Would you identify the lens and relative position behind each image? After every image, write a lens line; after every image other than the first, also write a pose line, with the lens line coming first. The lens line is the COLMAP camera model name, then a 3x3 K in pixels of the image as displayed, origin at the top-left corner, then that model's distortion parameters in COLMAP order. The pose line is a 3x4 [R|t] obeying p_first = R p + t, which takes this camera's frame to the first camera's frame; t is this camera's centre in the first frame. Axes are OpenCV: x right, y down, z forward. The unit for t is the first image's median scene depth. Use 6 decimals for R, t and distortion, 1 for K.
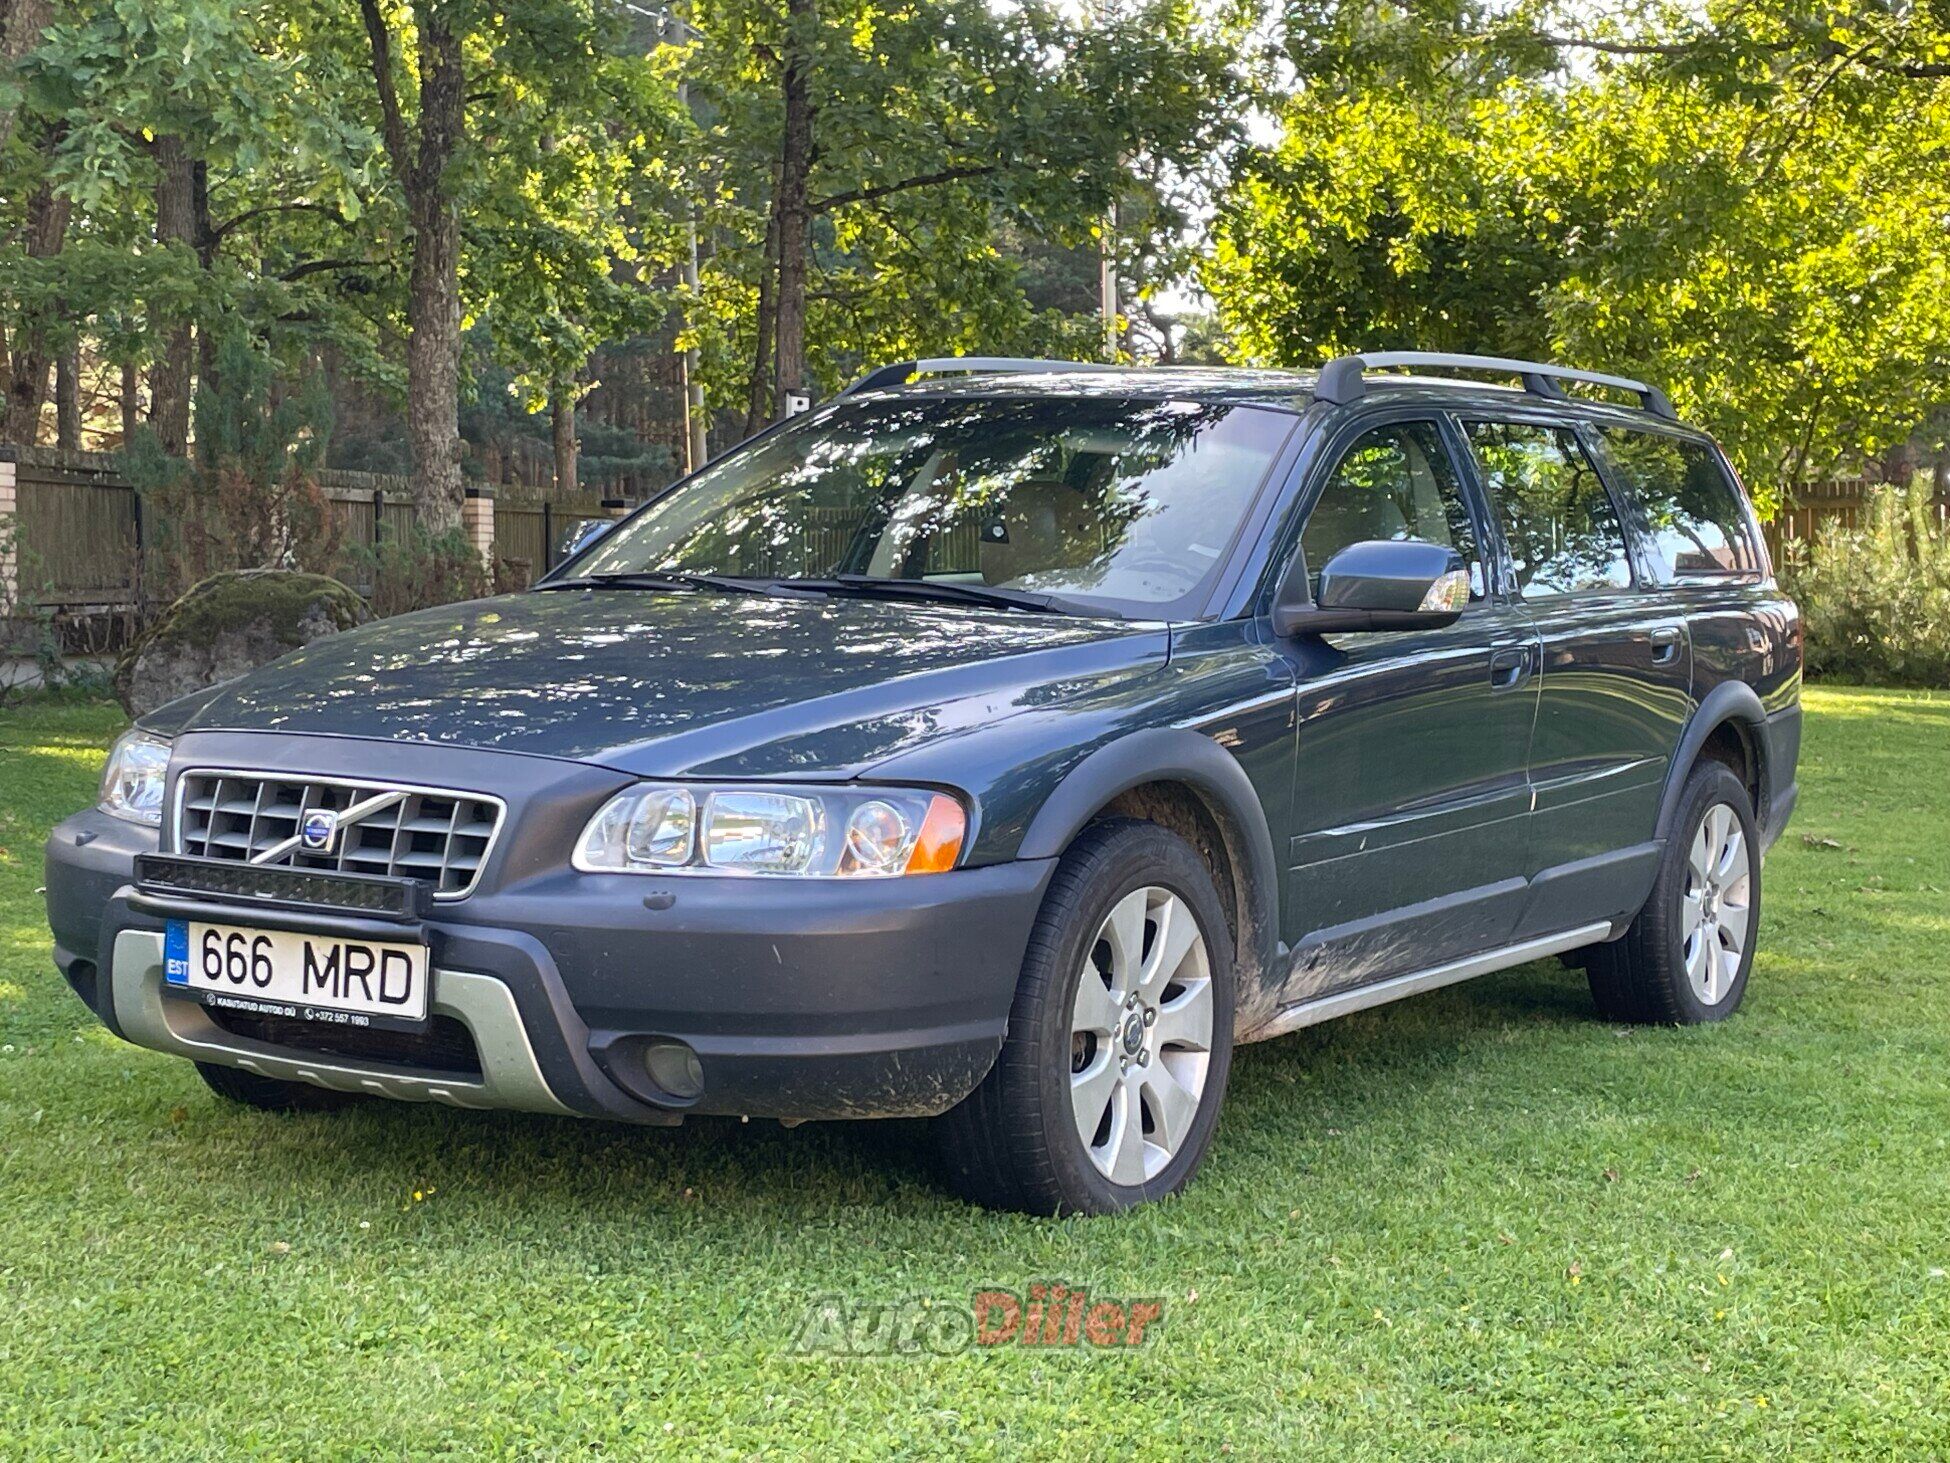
lens RADIAL K [[3078.9, 0, 975.0], [0, 3078.9, 731.5], [0, 0, 1]] dist [0.275113, 0.033855]
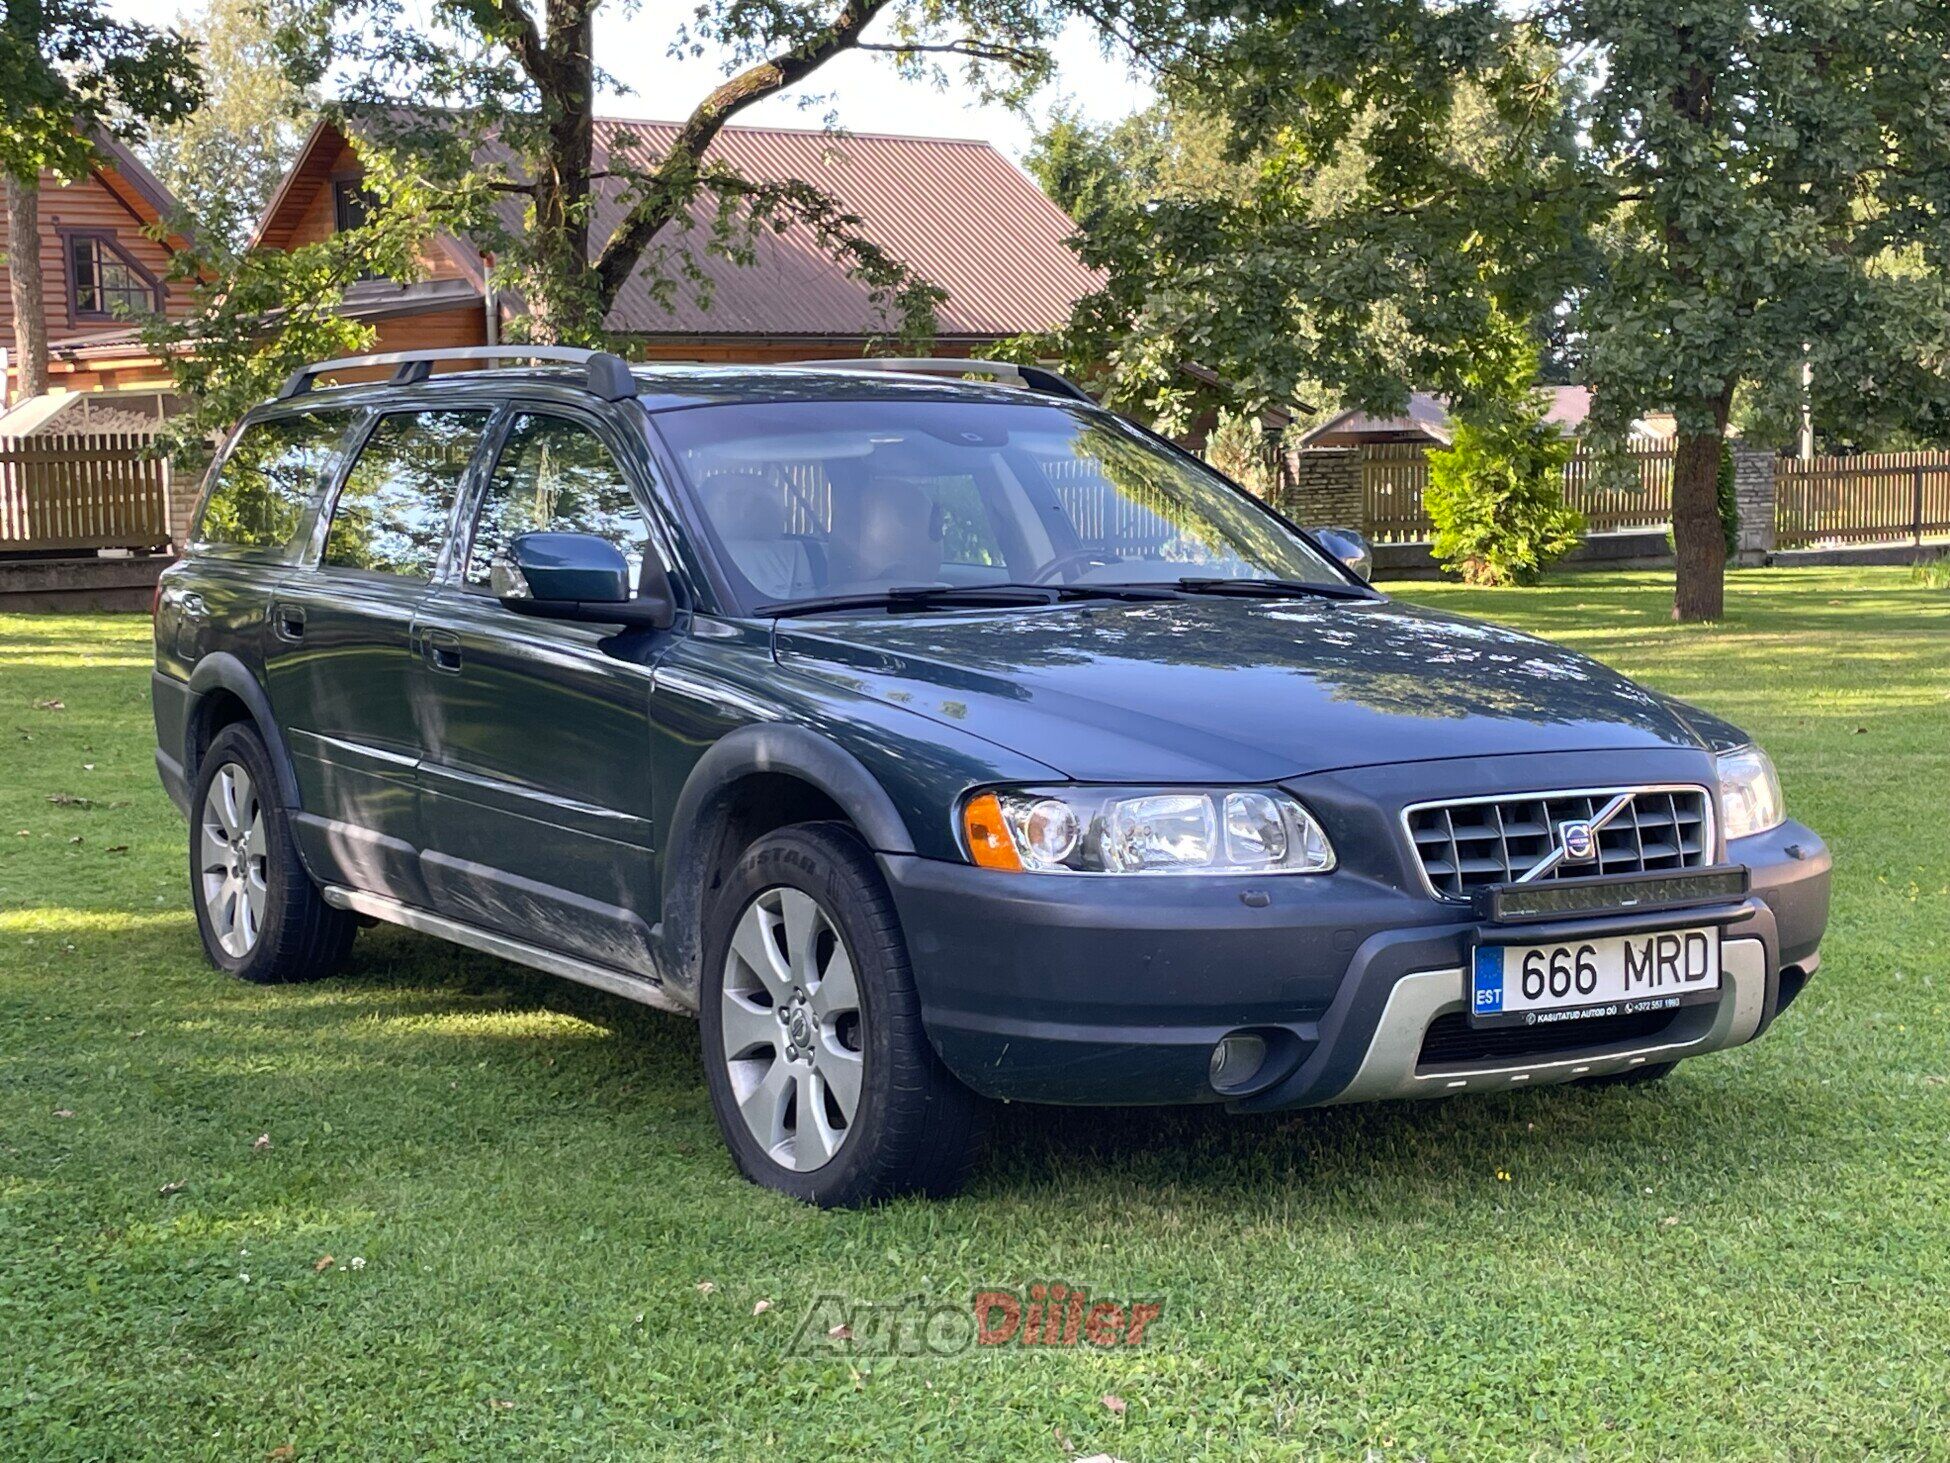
lens RADIAL K [[3061.0, 0, 975.0], [0, 3061.0, 731.5], [0, 0, 1]] dist [0.136360, -0.086606]
pose [[0.368130, -0.095387, 0.924868, -1.261943], [0.059304, 0.995107, 0.079026, -0.101000], [-0.927881, 0.025756, 0.371986, 0.808158]]
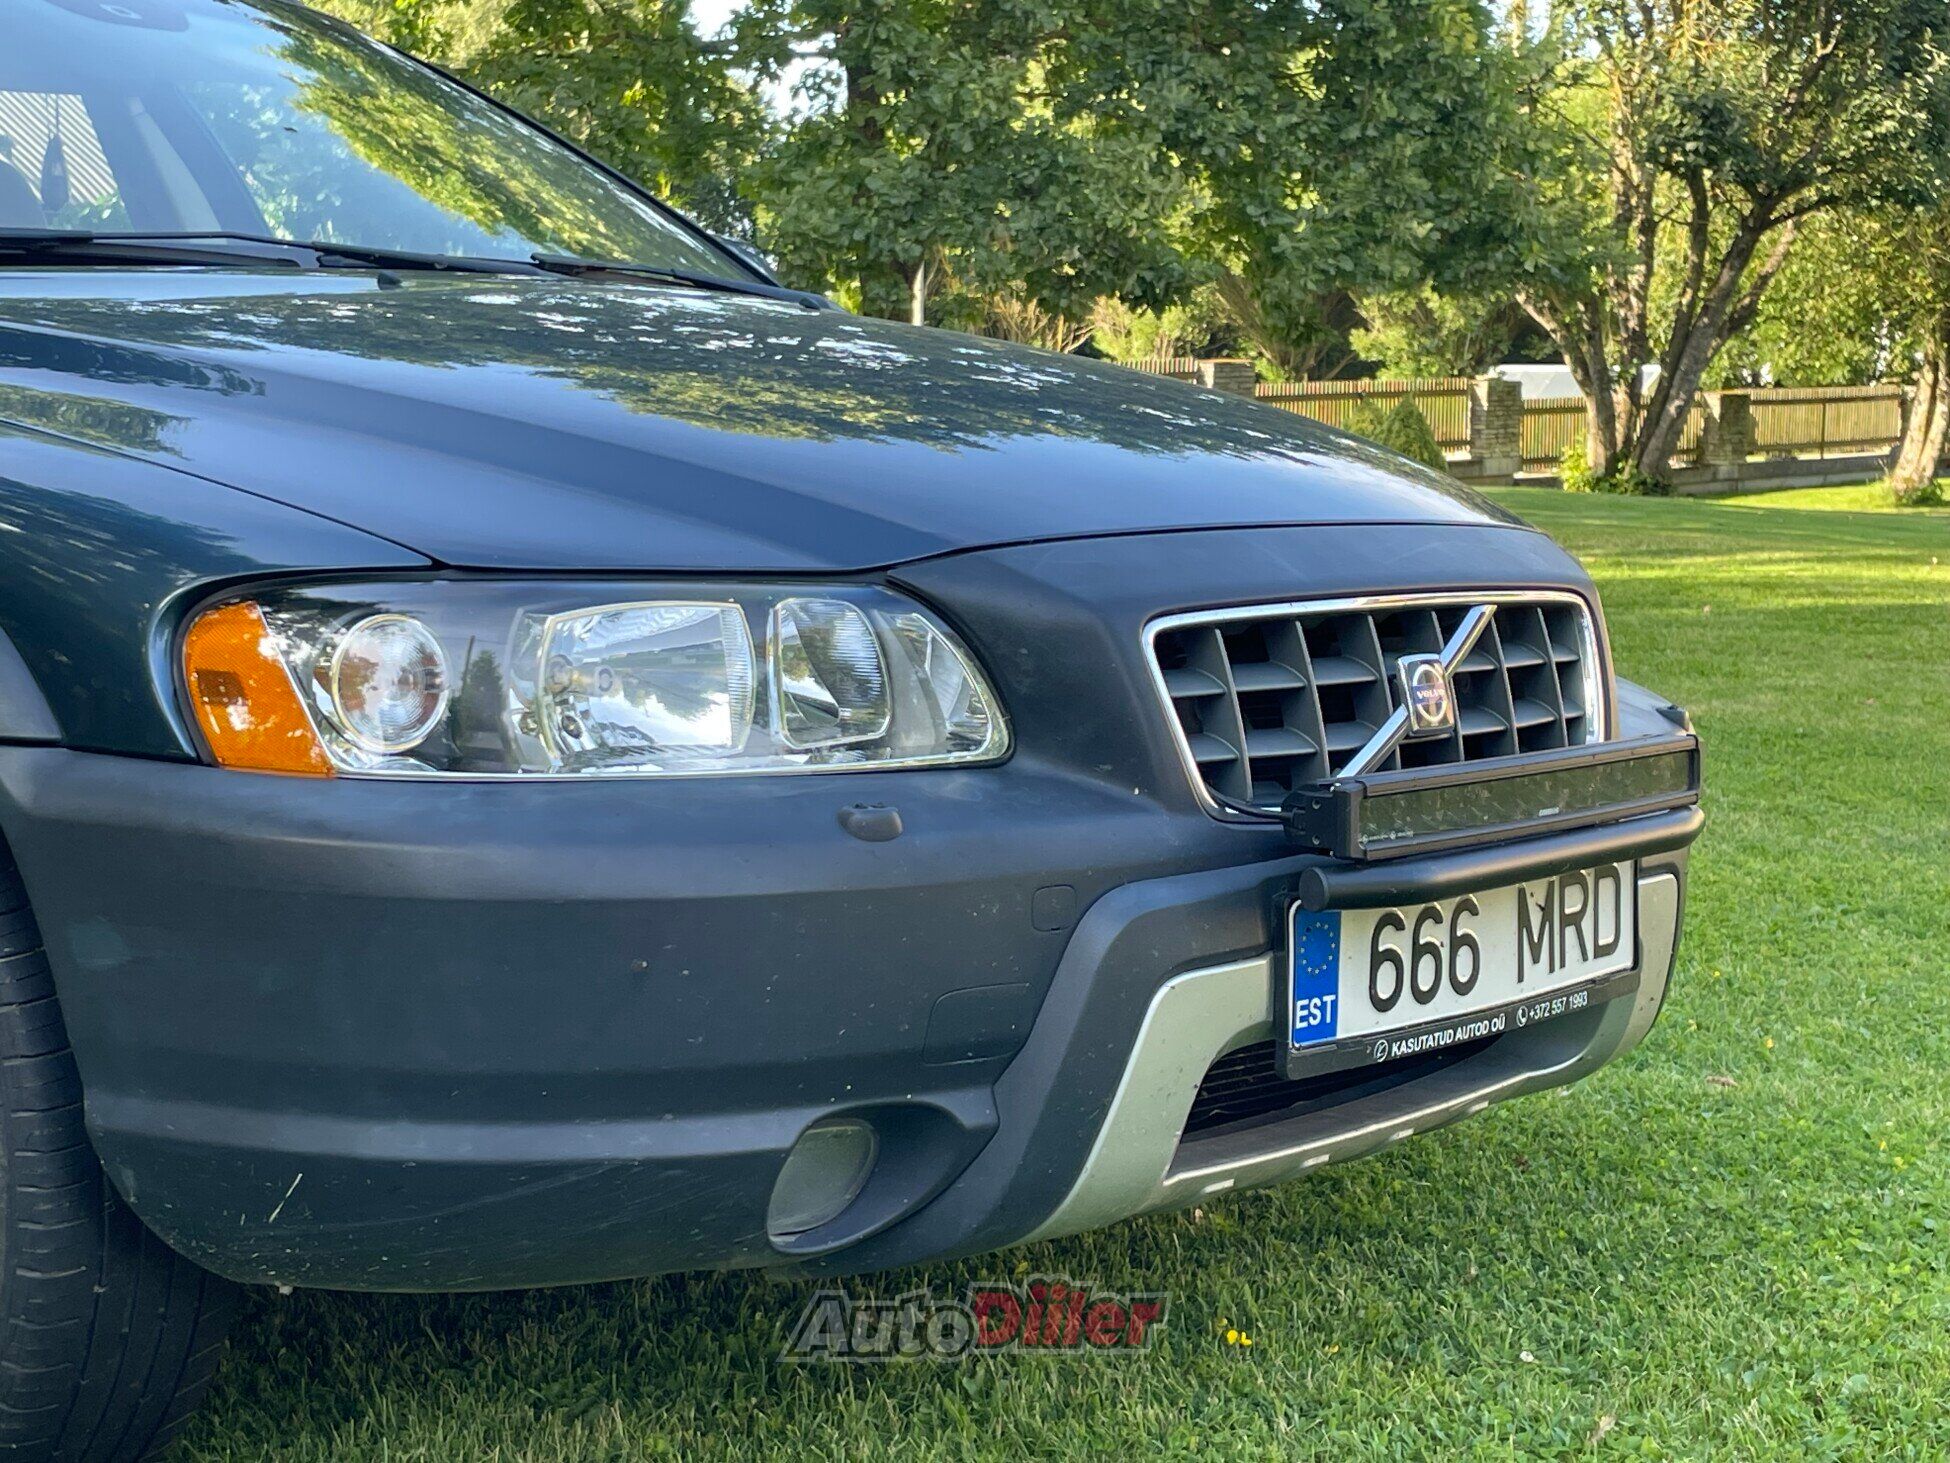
lens RADIAL K [[3061.0, 0, 975.0], [0, 3061.0, 731.5], [0, 0, 1]] dist [0.136360, -0.086606]
pose [[0.088334, -0.122272, 0.988558, -0.749642], [0.043103, 0.991977, 0.118843, -0.028230], [-0.995158, 0.032112, 0.092896, 1.039286]]
